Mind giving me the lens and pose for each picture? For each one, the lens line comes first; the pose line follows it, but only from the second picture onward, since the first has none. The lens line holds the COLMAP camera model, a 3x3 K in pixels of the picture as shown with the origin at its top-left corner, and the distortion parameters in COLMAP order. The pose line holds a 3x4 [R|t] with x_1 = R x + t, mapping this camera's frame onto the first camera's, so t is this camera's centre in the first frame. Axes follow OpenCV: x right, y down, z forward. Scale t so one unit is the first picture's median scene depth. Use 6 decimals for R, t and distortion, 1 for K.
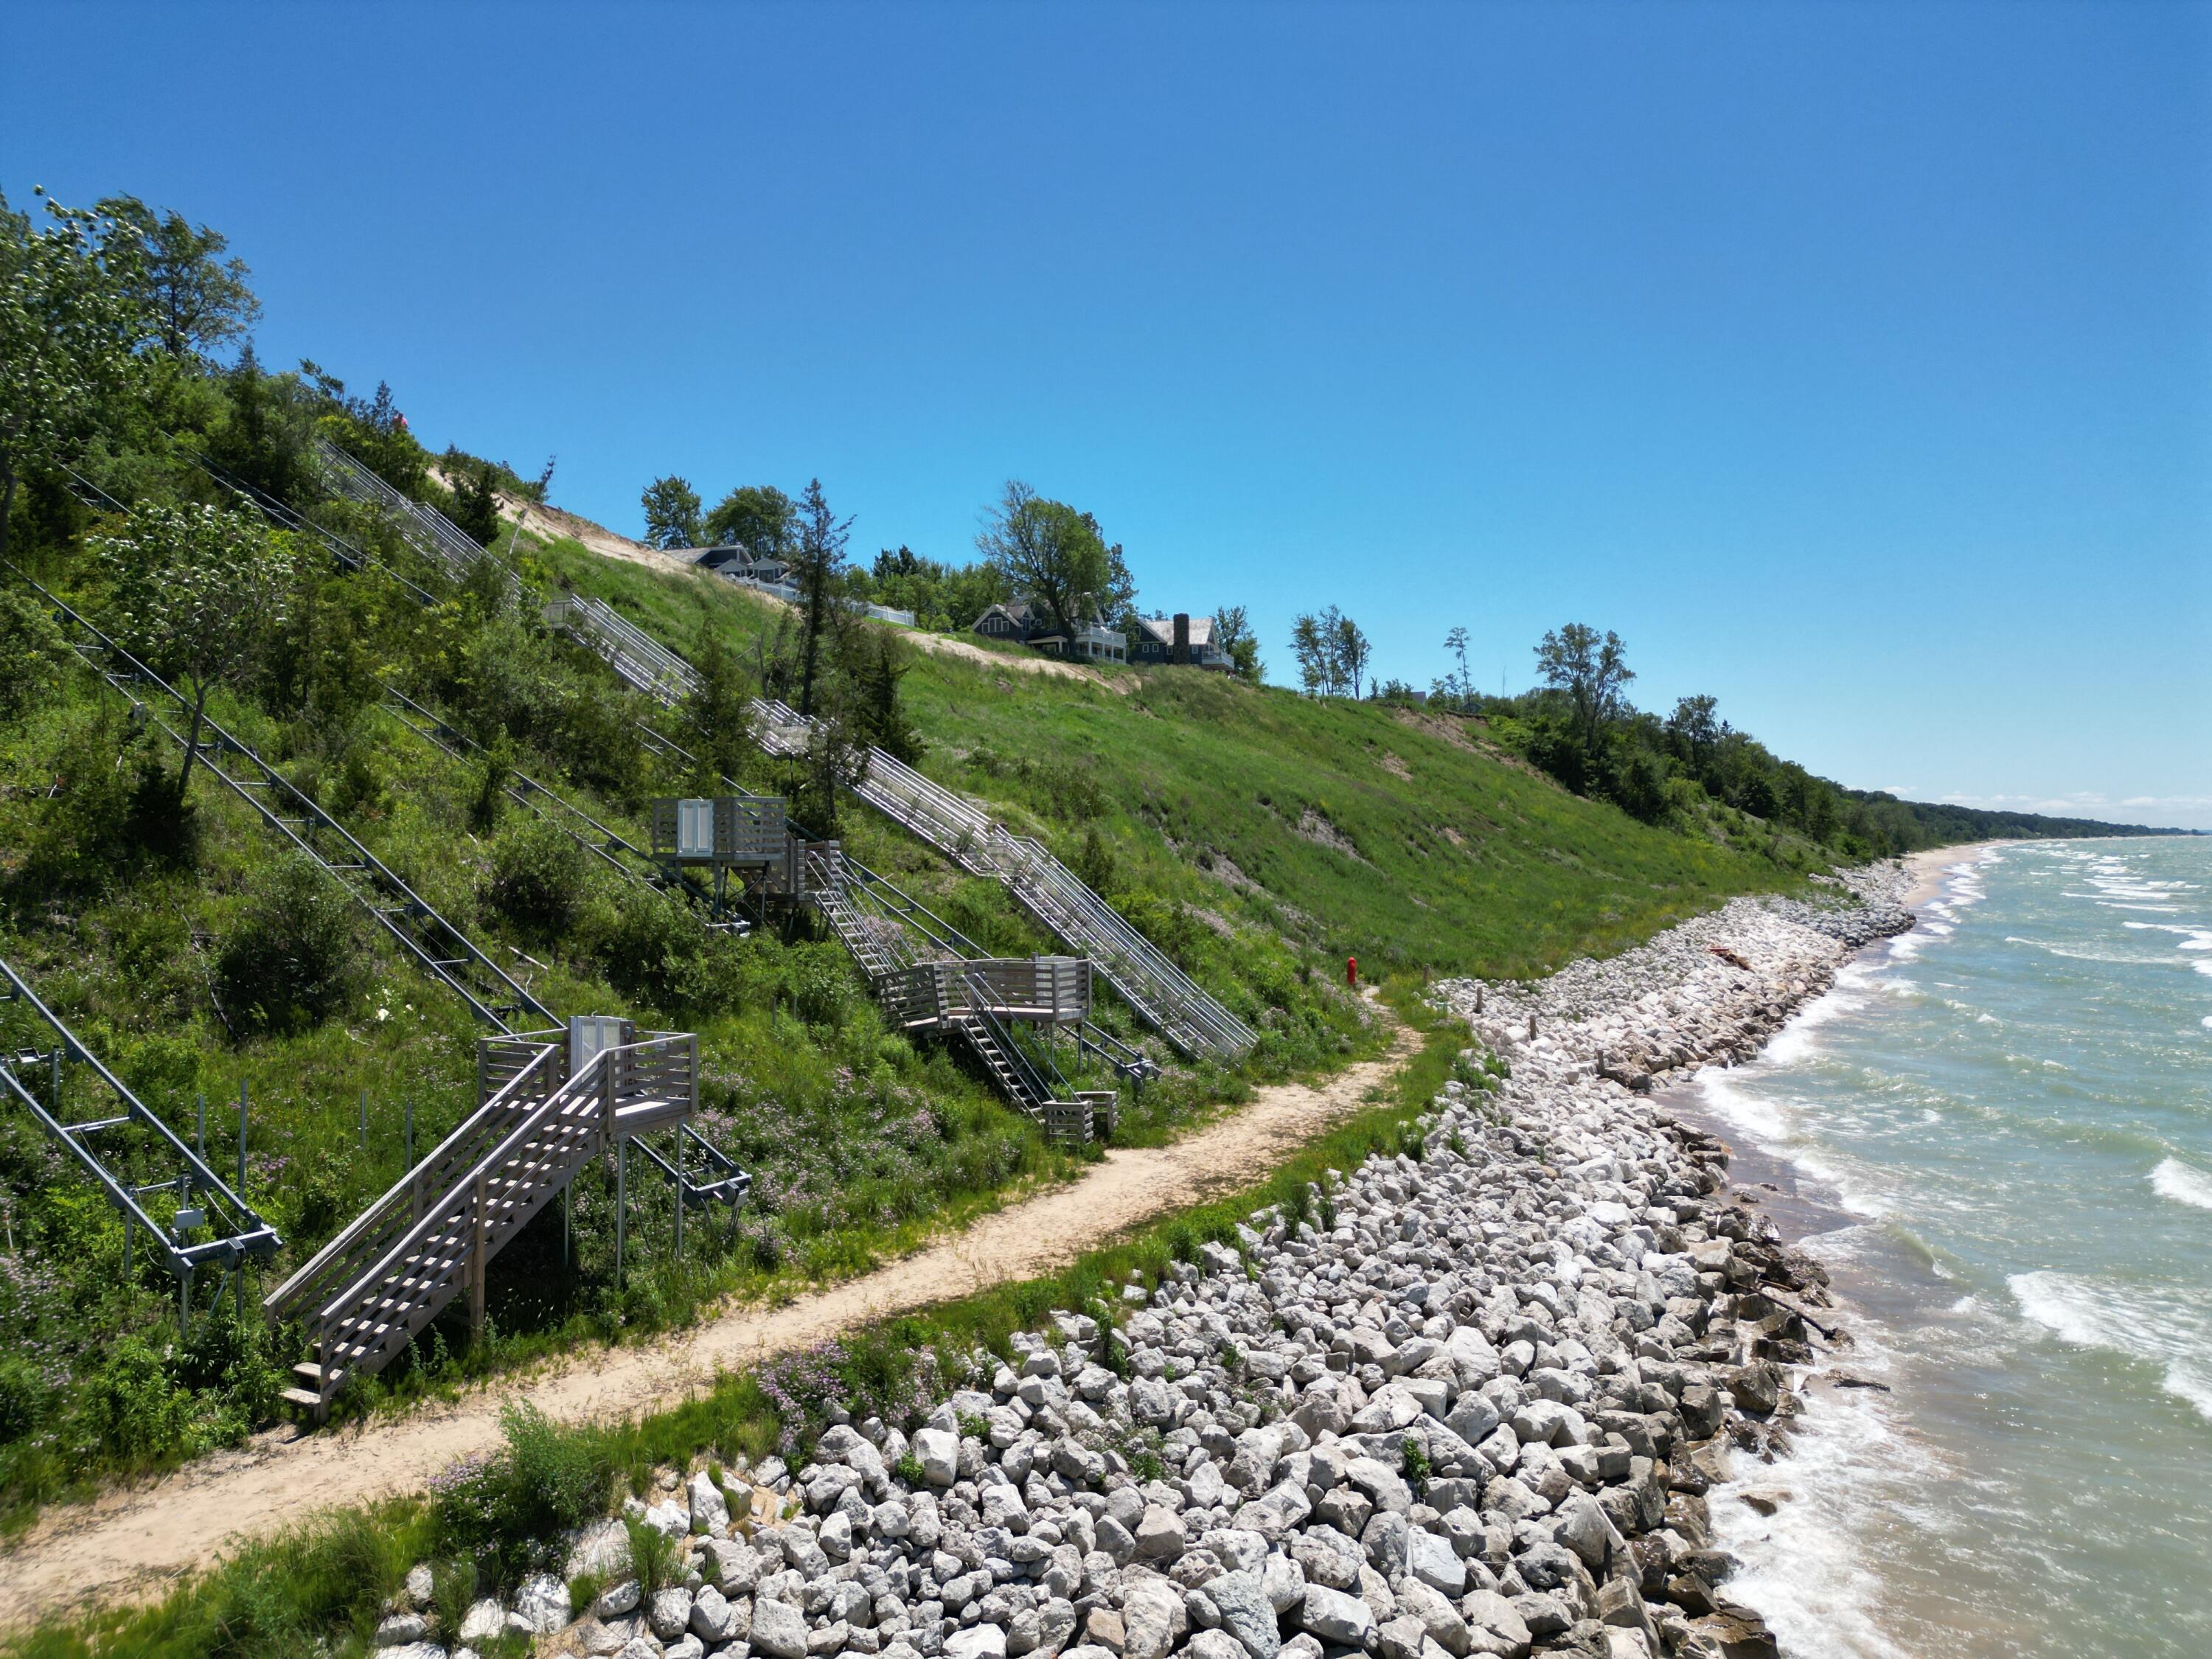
lens RADIAL K [[1546.4, 0, 1106.0], [0, 1546.4, 829.5], [0, 0, 1]] dist [0.073151, -0.083805]
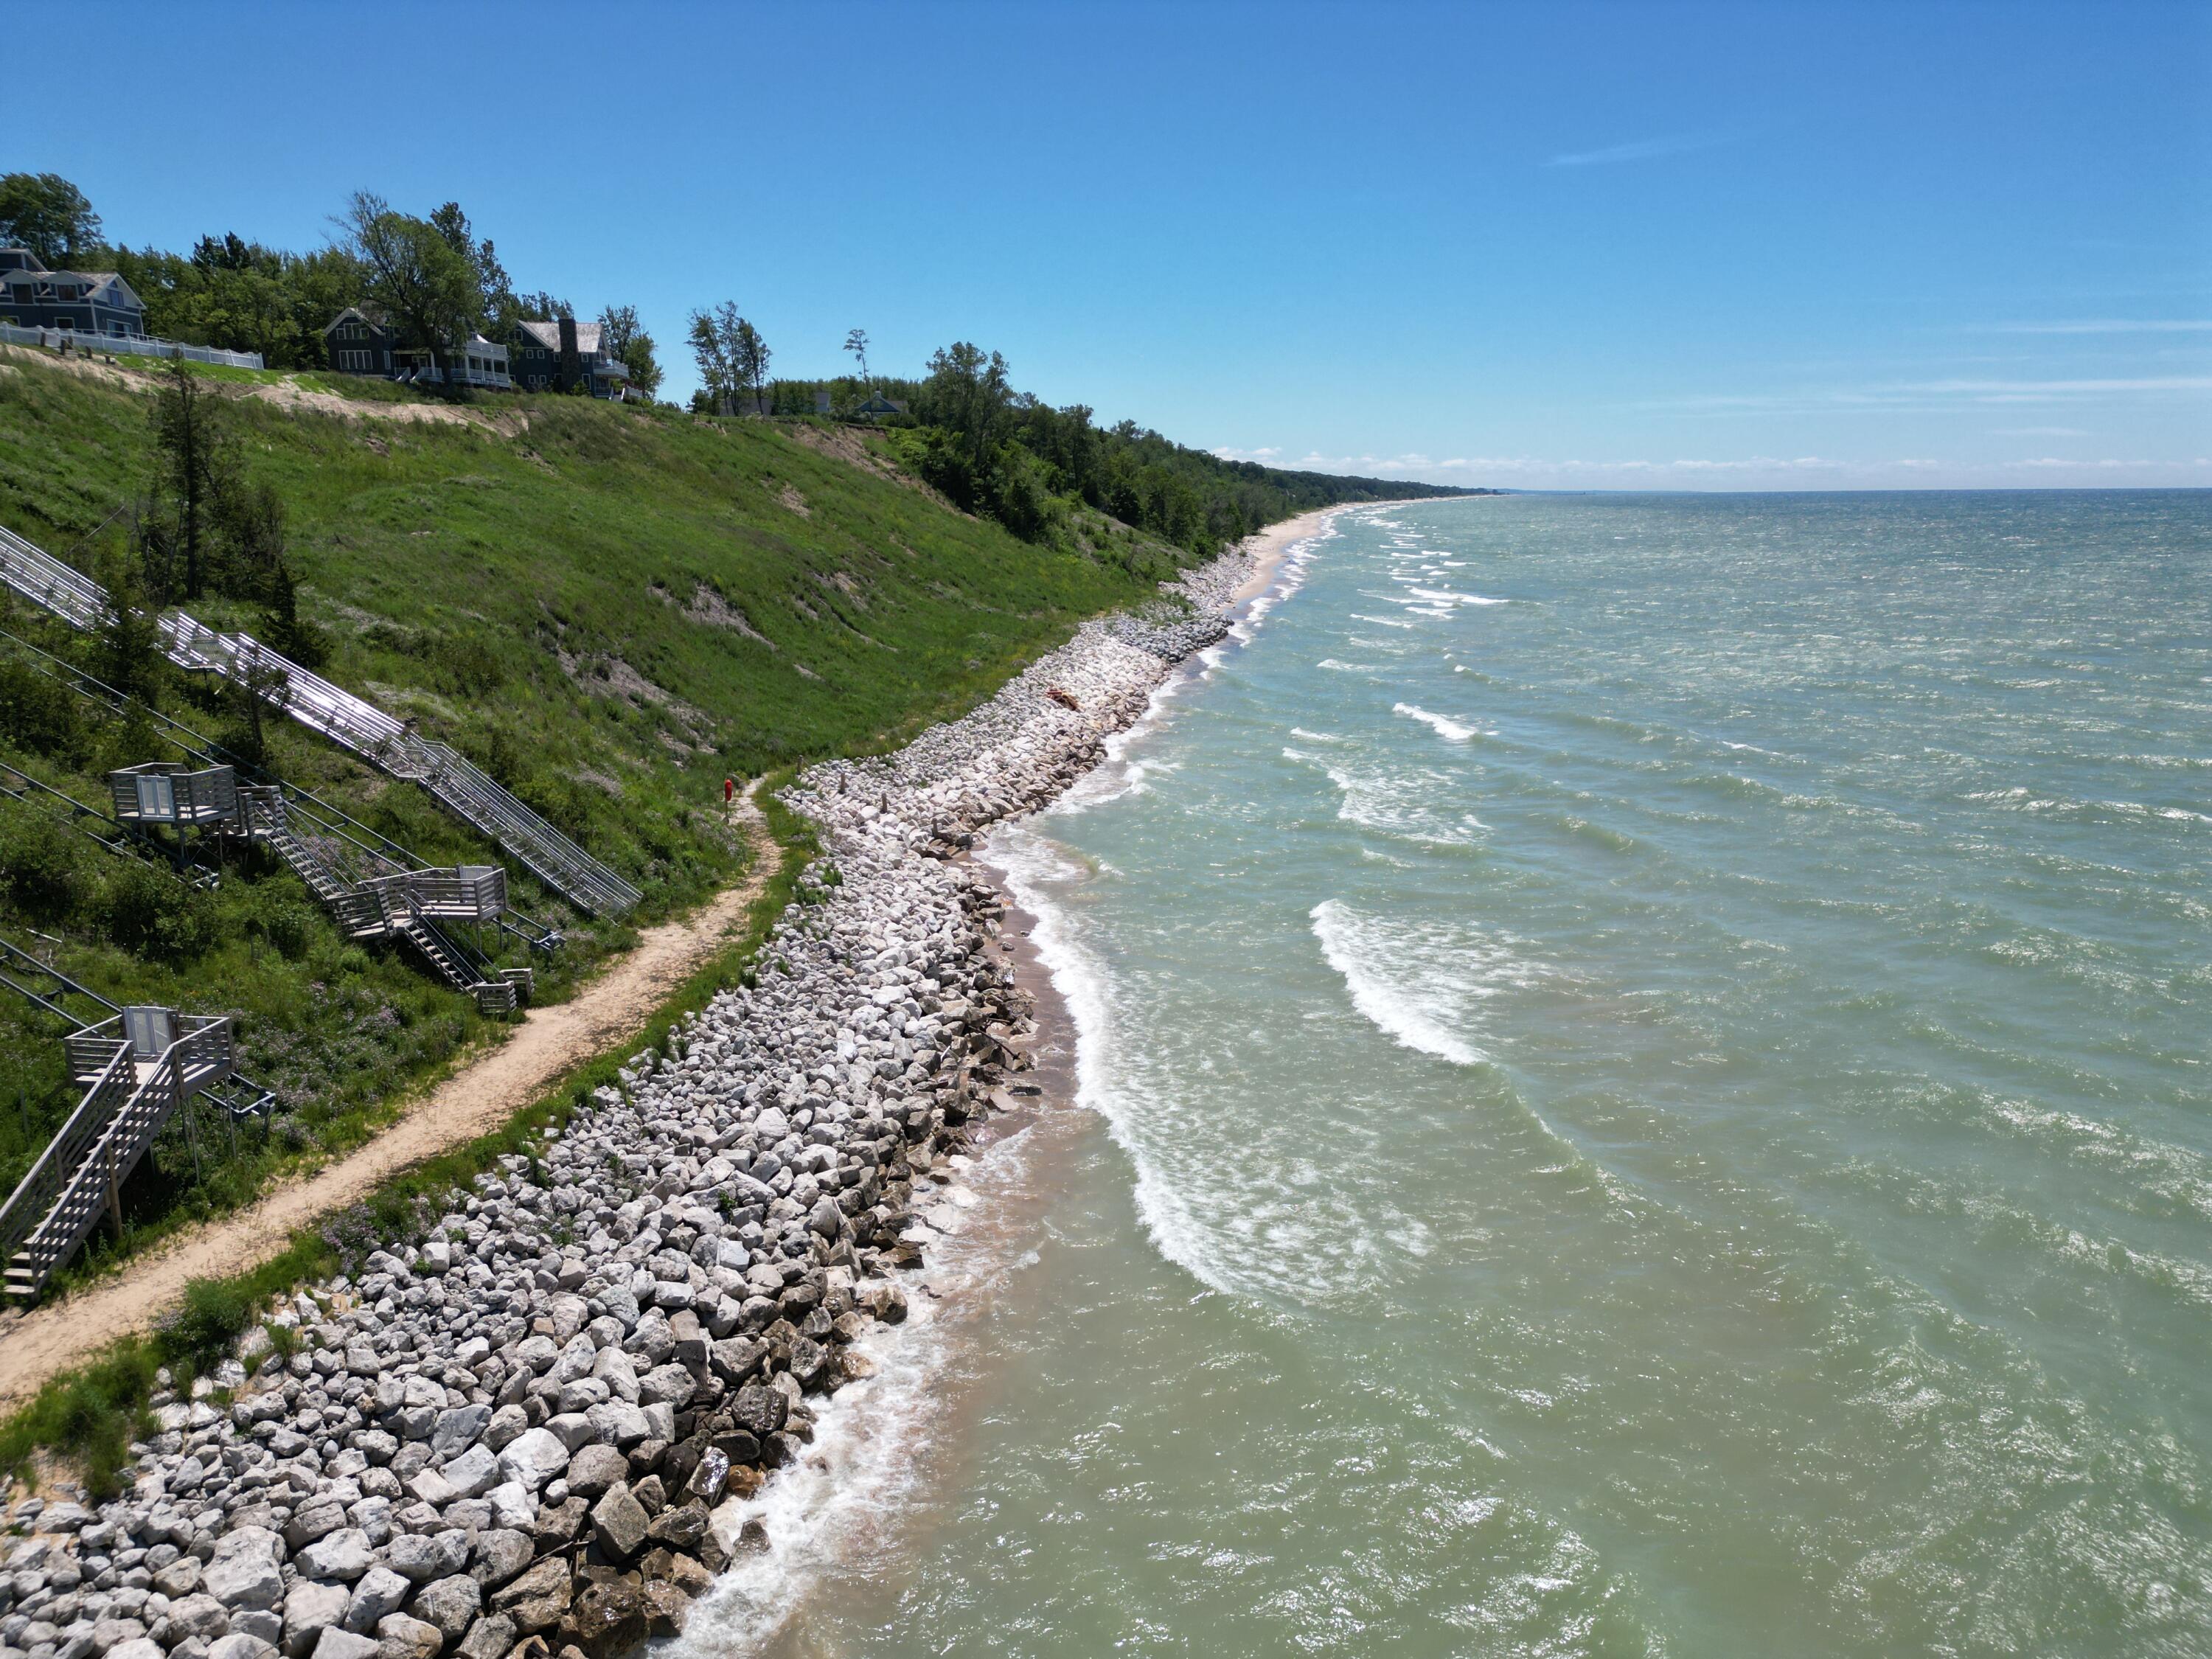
lens RADIAL K [[1546.4, 0, 1106.0], [0, 1546.4, 829.5], [0, 0, 1]] dist [0.073151, -0.083805]
pose [[0.935512, -0.078874, 0.344377, 0.019567], [0.002454, 0.976187, 0.216916, -0.309975], [-0.353286, -0.202083, 0.913429, -0.542310]]
